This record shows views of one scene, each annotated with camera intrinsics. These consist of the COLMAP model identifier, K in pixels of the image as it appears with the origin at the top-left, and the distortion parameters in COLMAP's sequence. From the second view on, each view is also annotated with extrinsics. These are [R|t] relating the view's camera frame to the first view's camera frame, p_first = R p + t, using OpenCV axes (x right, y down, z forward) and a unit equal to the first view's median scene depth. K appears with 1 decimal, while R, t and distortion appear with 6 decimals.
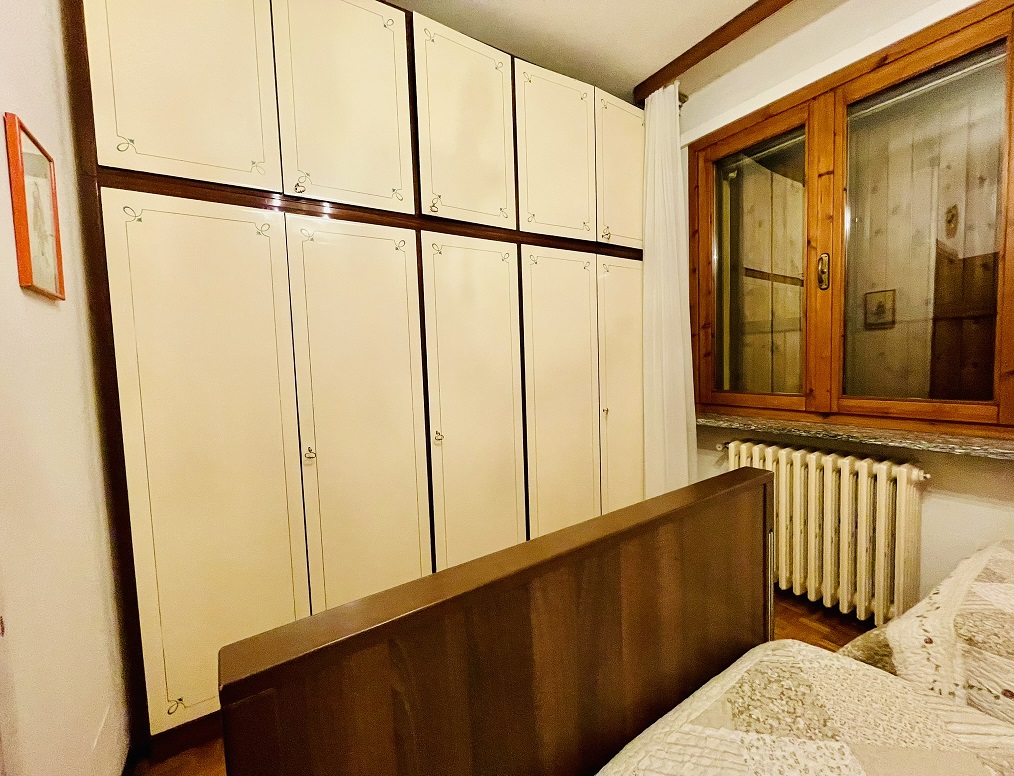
lens RADIAL K [[411.9, 0, 507.0], [0, 411.9, 388.0], [0, 0, 1]] dist [-0.001511, 0.000001]
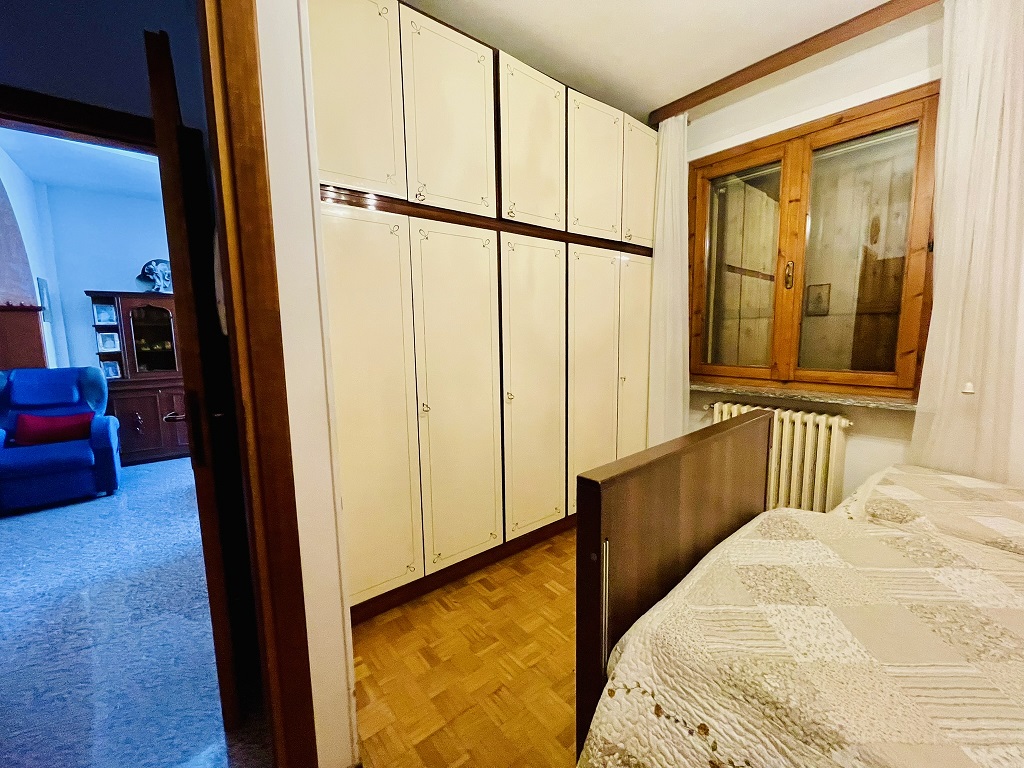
lens RADIAL K [[415.7, 0, 512.0], [0, 415.7, 384.0], [0, 0, 1]] dist [0.000357, -0.000451]
pose [[0.992051, 0.005821, 0.125702, -0.289582], [-0.012881, 0.998380, 0.055428, 0.007718], [-0.125175, -0.056606, 0.990518, -0.243983]]
